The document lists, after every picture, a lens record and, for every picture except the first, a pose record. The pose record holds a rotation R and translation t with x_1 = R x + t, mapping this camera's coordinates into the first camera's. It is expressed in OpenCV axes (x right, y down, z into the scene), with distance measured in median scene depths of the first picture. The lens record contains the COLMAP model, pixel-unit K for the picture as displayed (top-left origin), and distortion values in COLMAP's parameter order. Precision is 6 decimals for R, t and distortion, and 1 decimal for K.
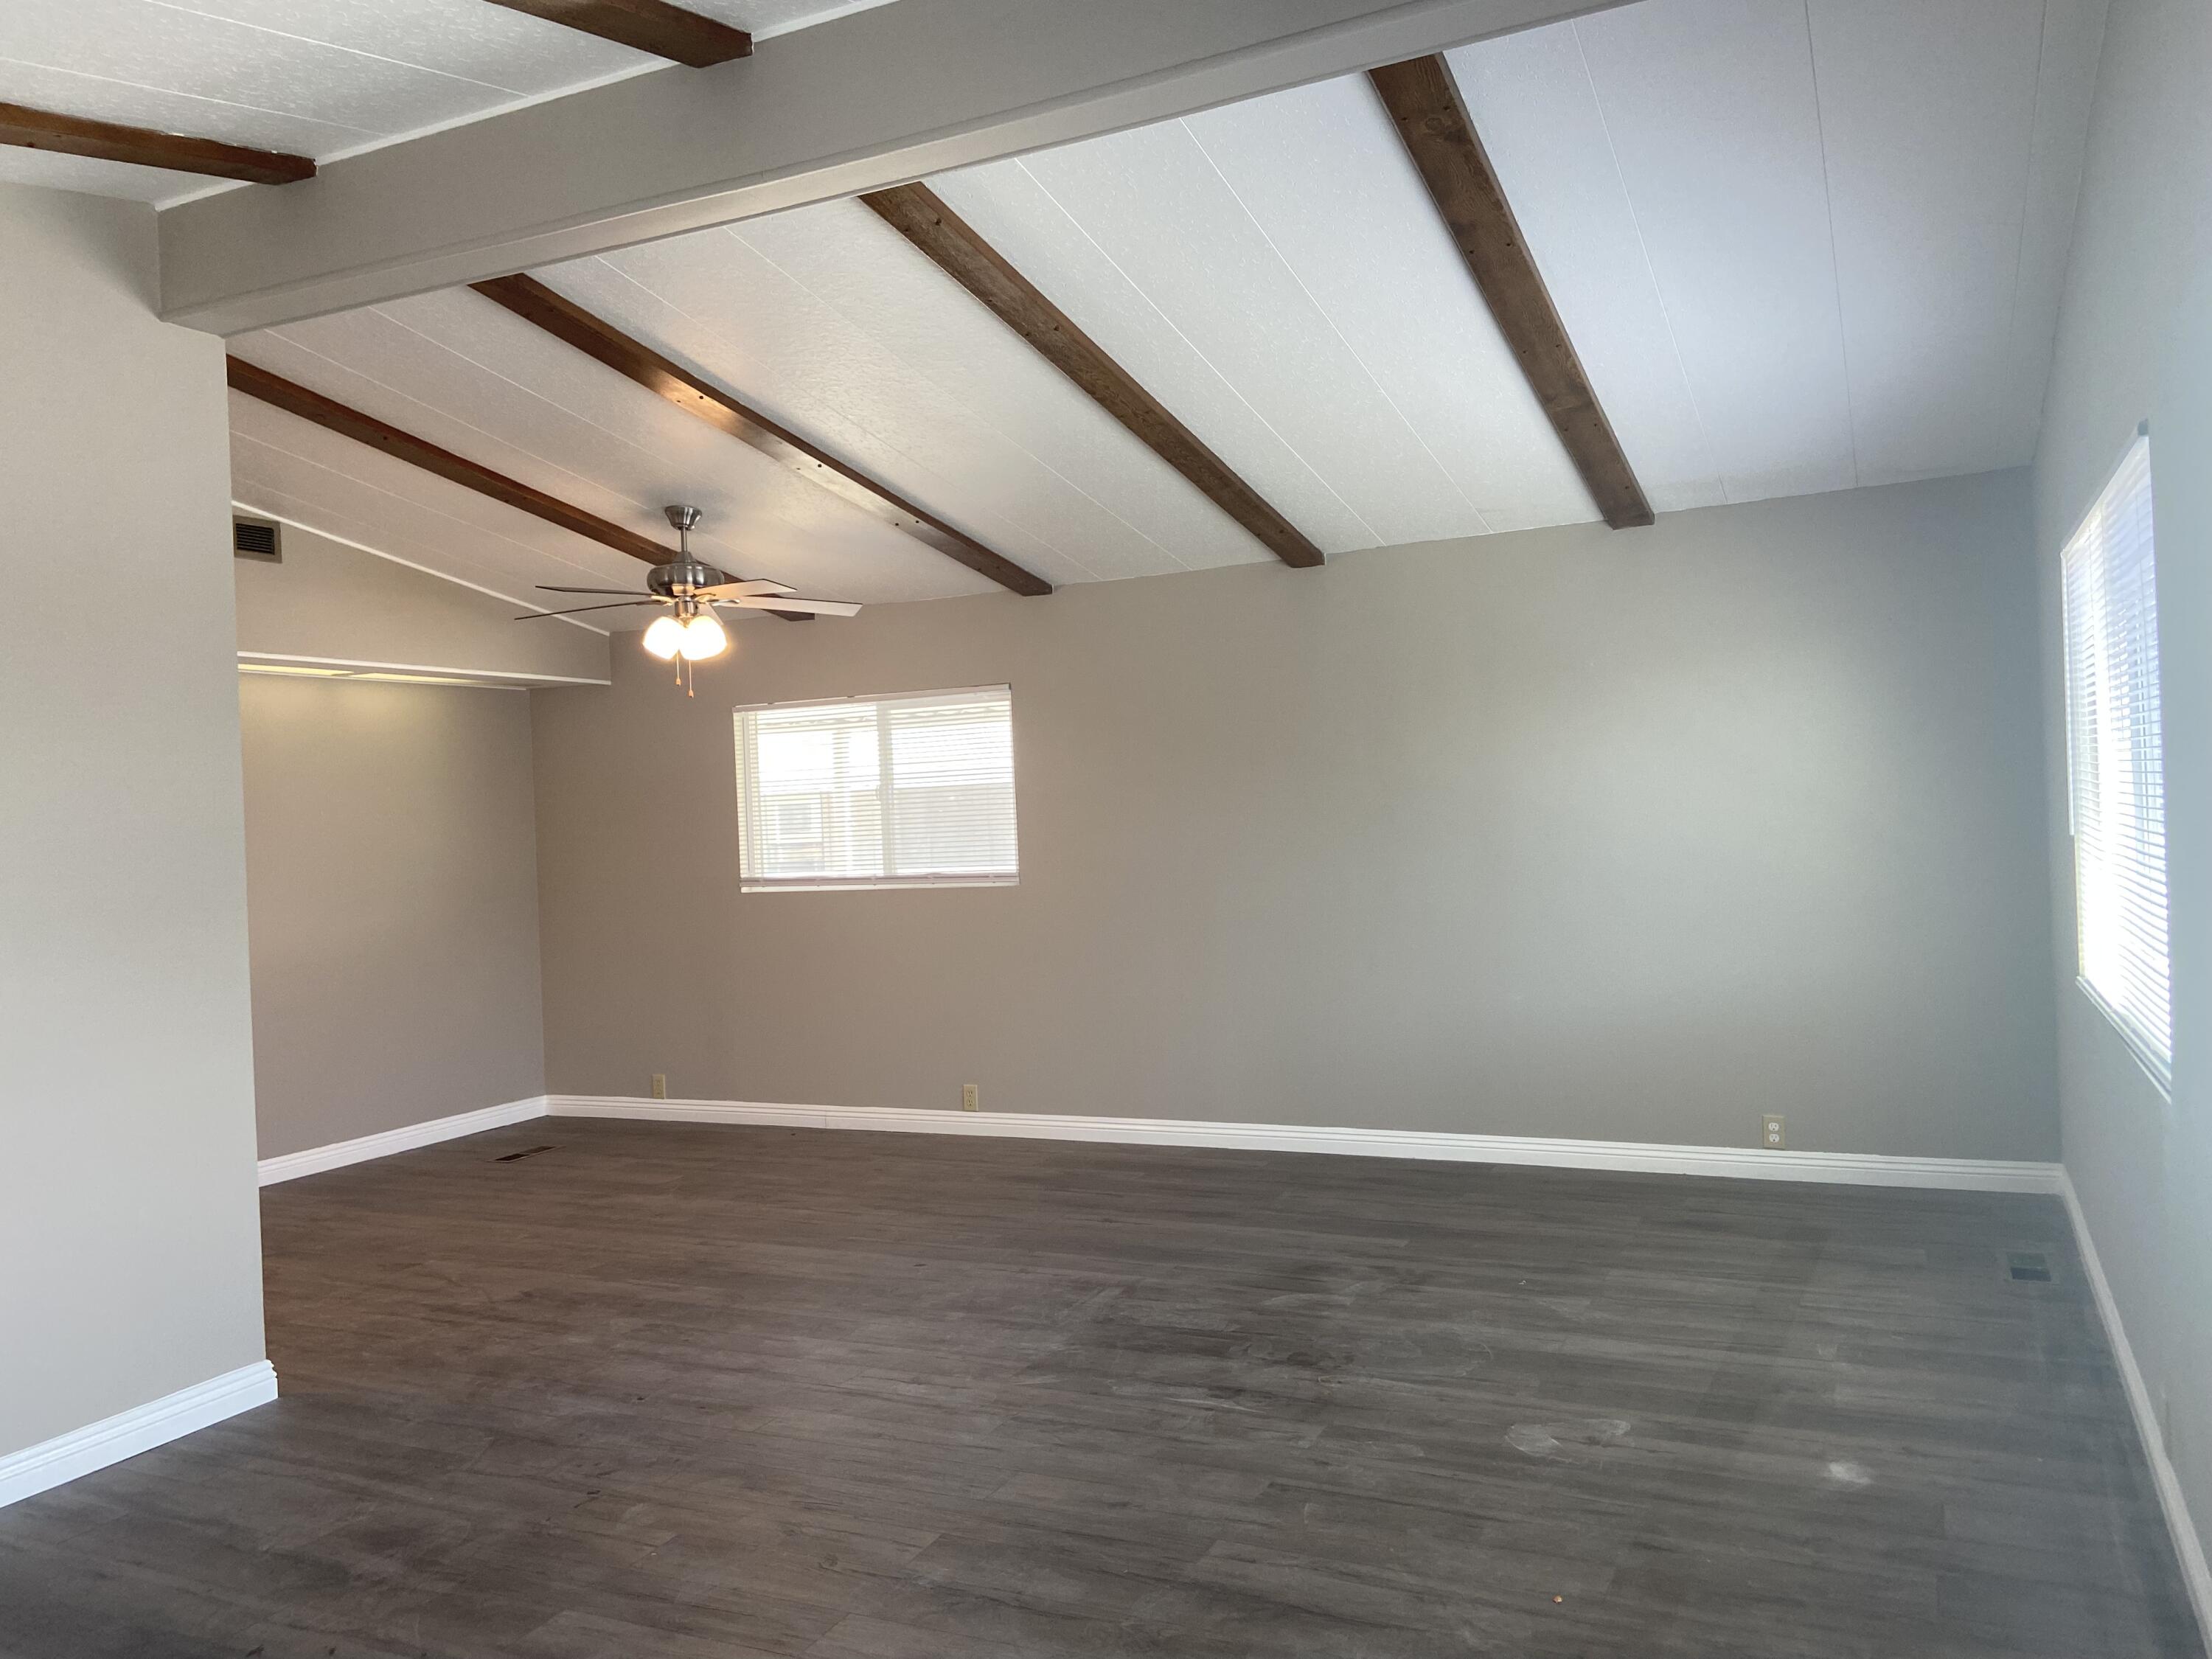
lens RADIAL K [[1660.6, 0, 1105.0], [0, 1660.6, 827.3], [0, 0, 1]] dist [0.109108, -0.127314]
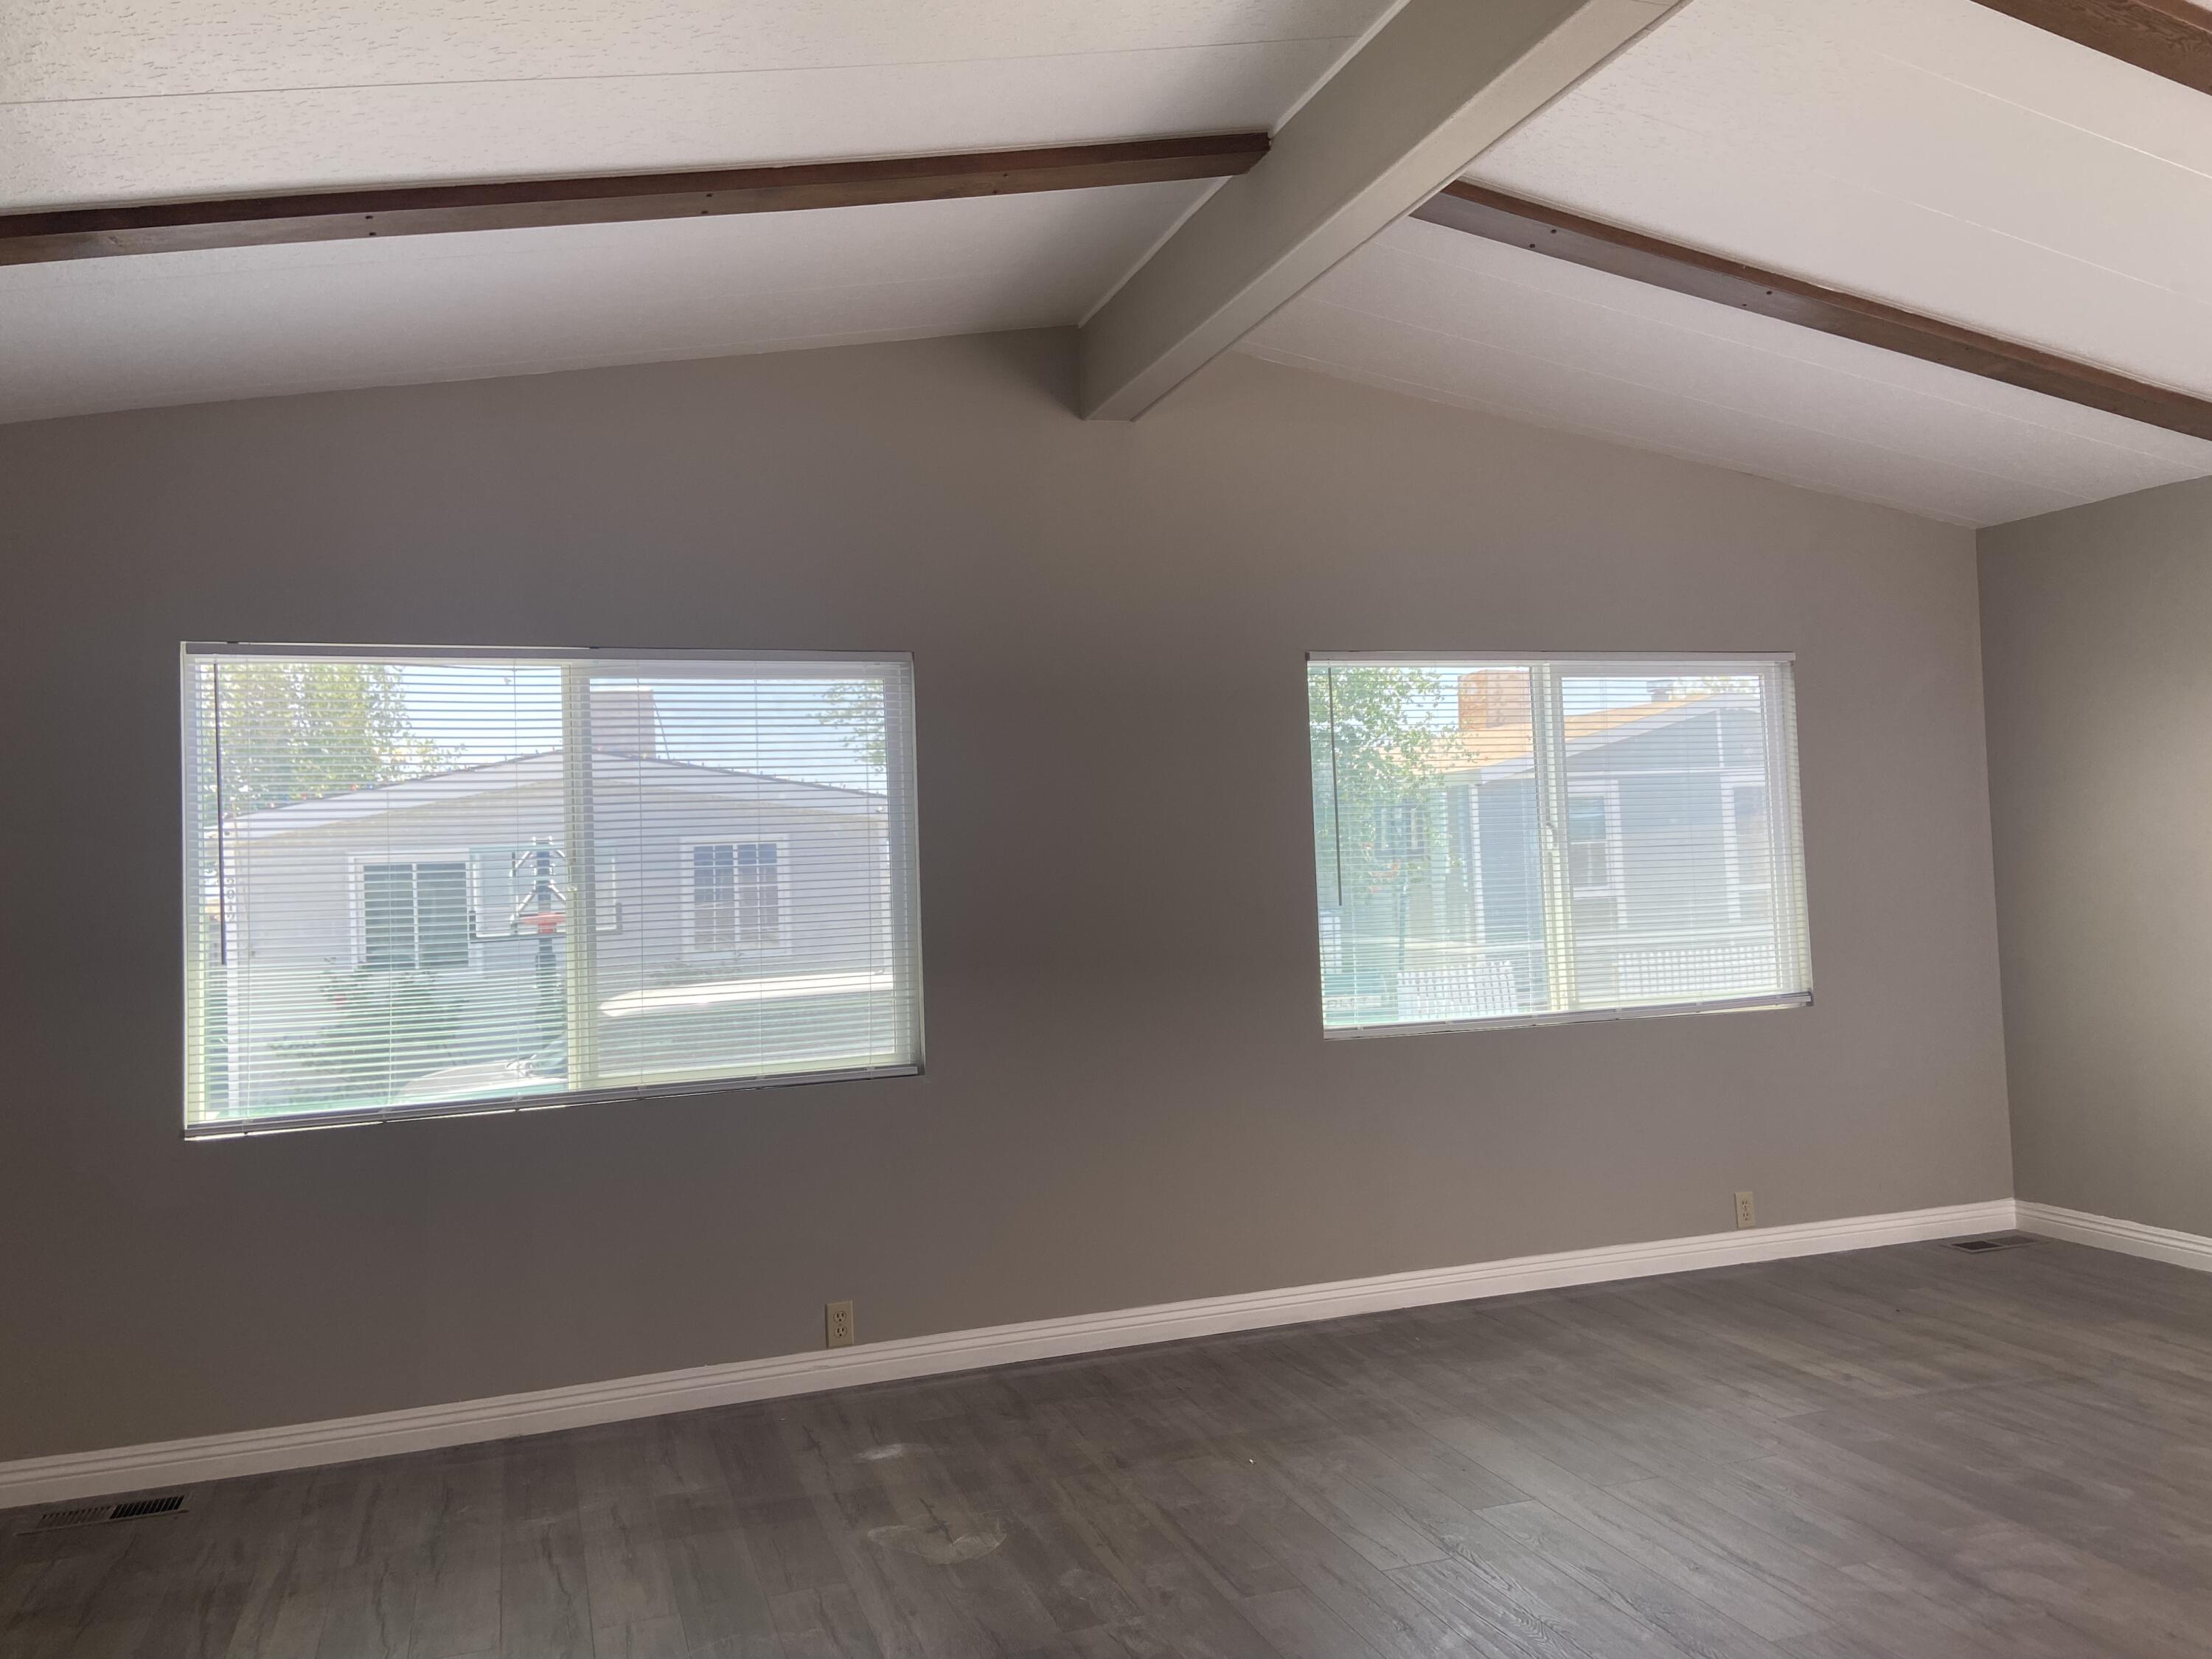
lens RADIAL K [[1660.6, 0, 1055.6], [0, 1660.6, 792.3], [0, 0, 1]] dist [0.109108, -0.127314]
pose [[-0.694352, 0.102463, 0.712304, -0.522270], [0.076596, 0.994712, -0.068422, 0.008849], [-0.715548, 0.007051, -0.698528, 1.690218]]
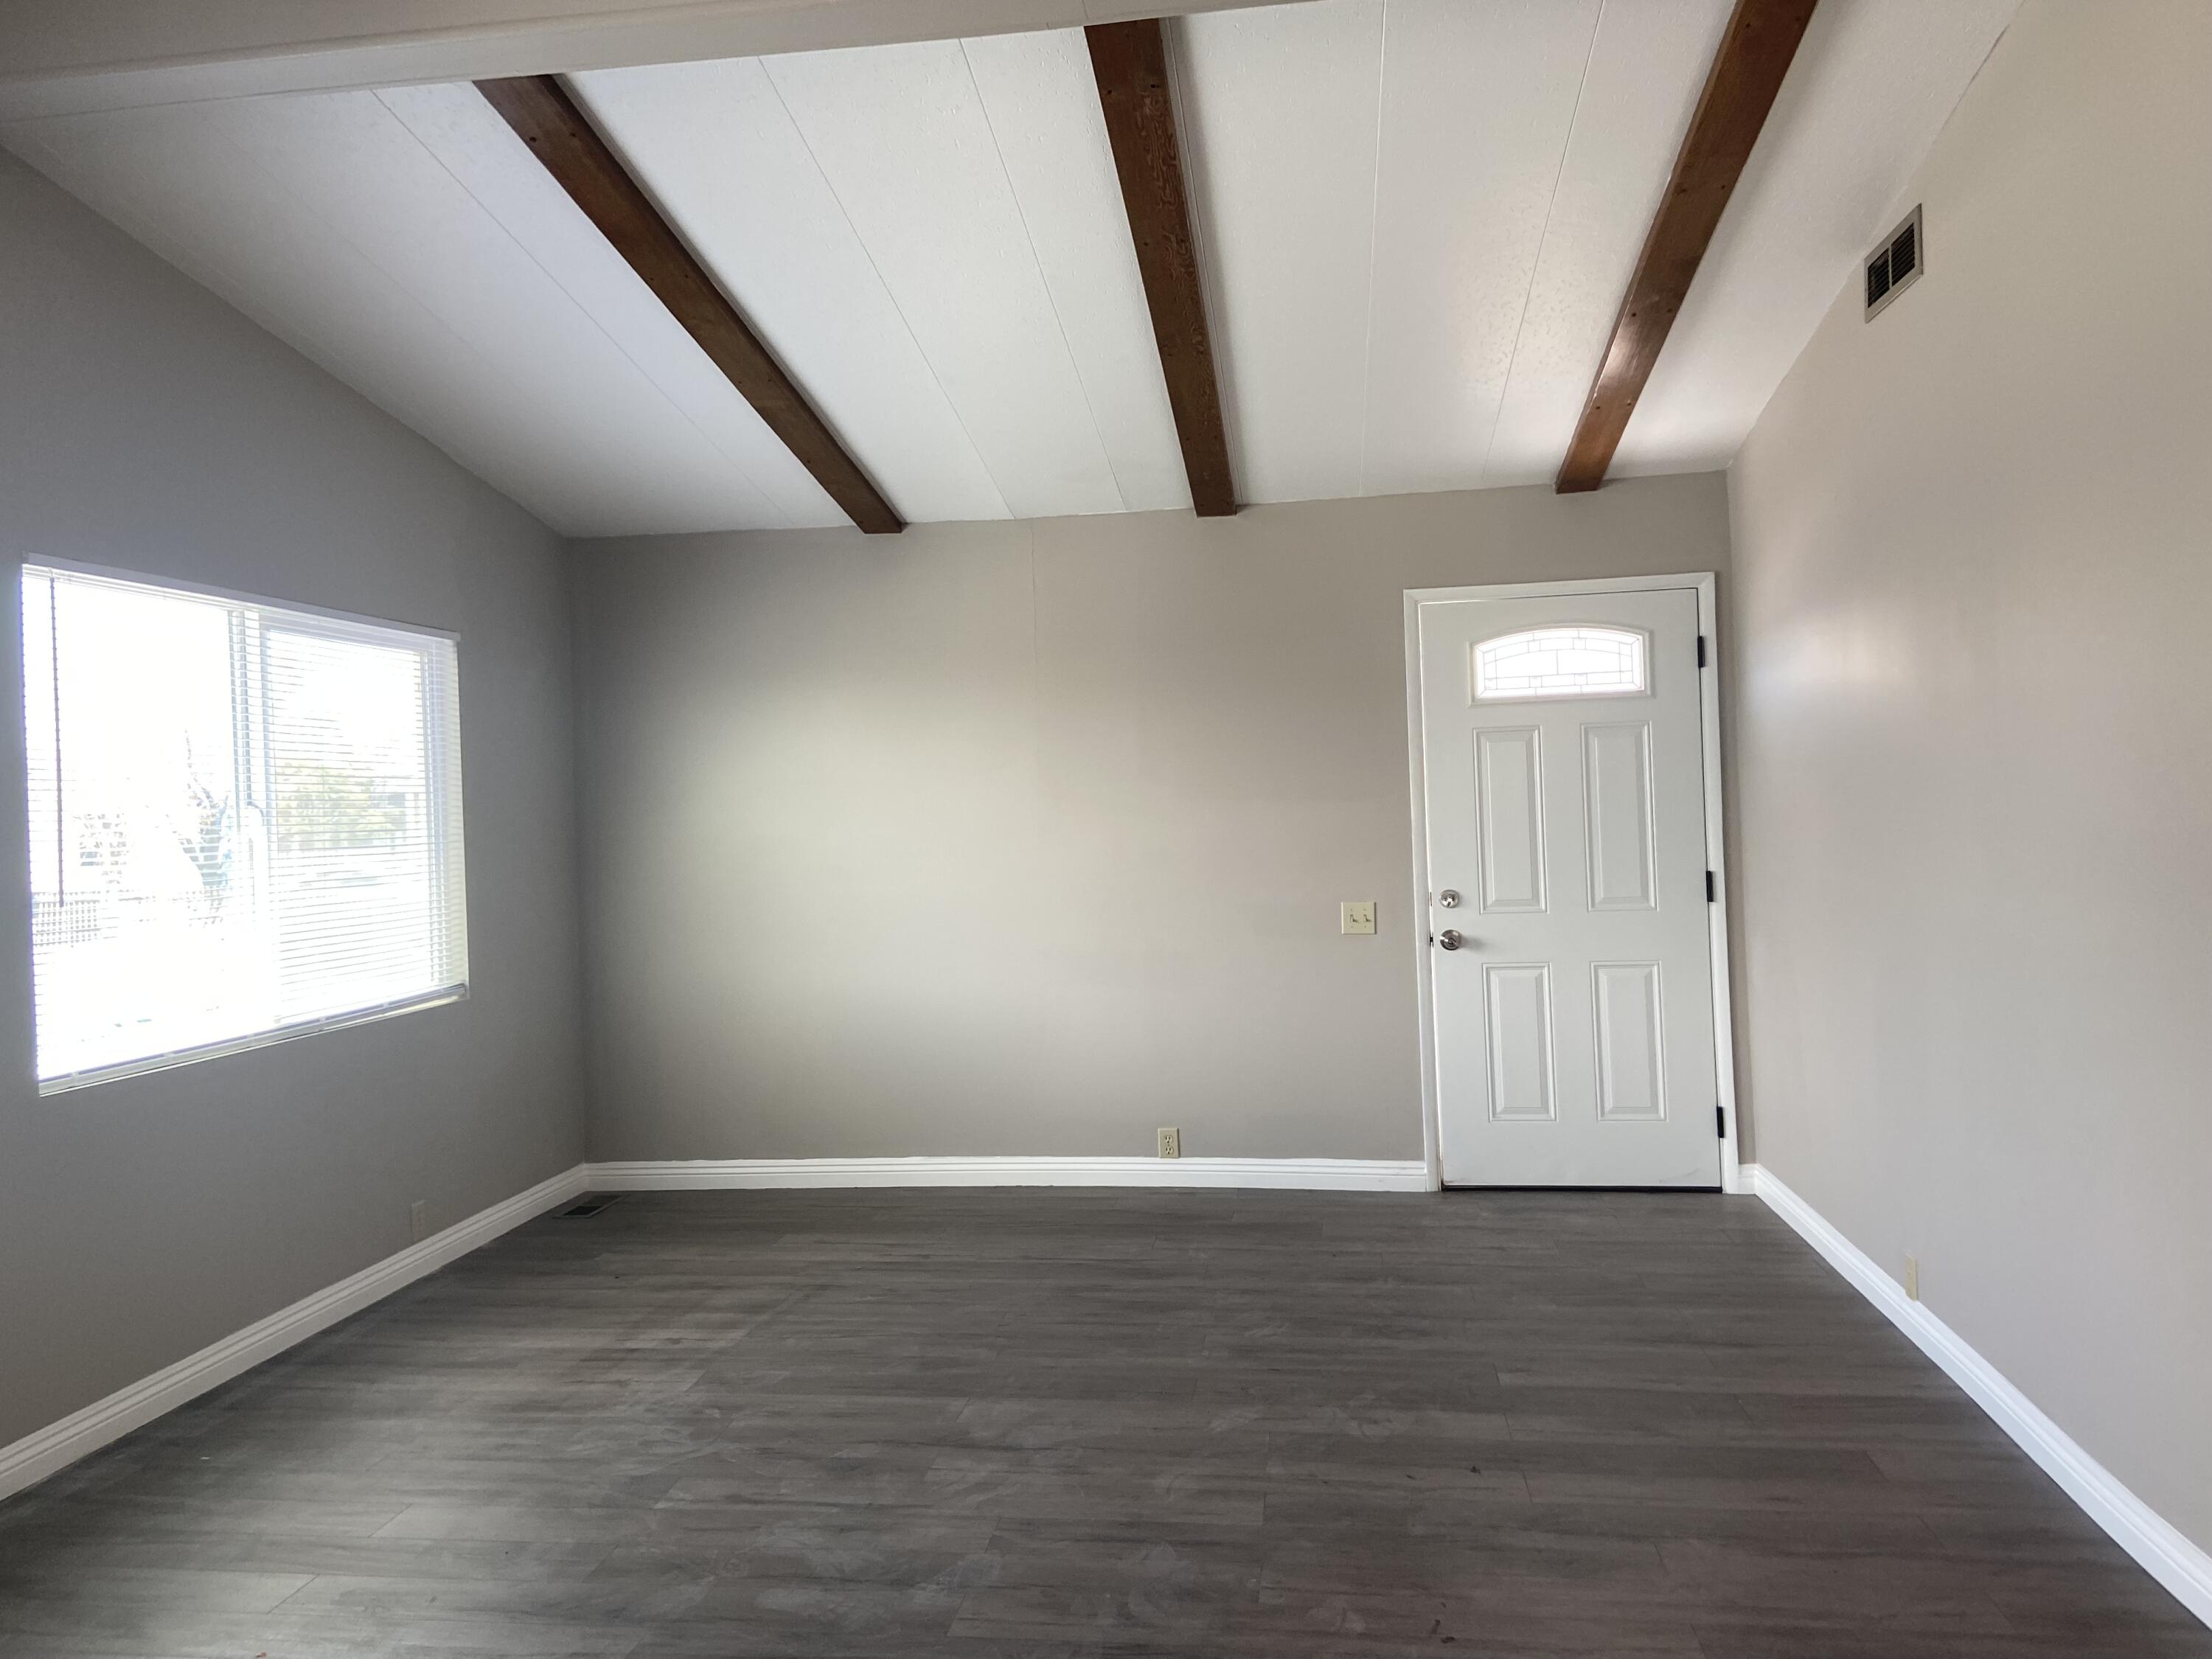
lens RADIAL K [[1660.6, 0, 1105.9], [0, 1660.6, 831.2], [0, 0, 1]] dist [0.109108, -0.127314]
pose [[-0.947595, 0.080498, -0.309168, 0.055134], [0.072913, 0.996687, 0.036030, -0.012104], [0.311044, 0.011600, -0.950325, 1.717882]]
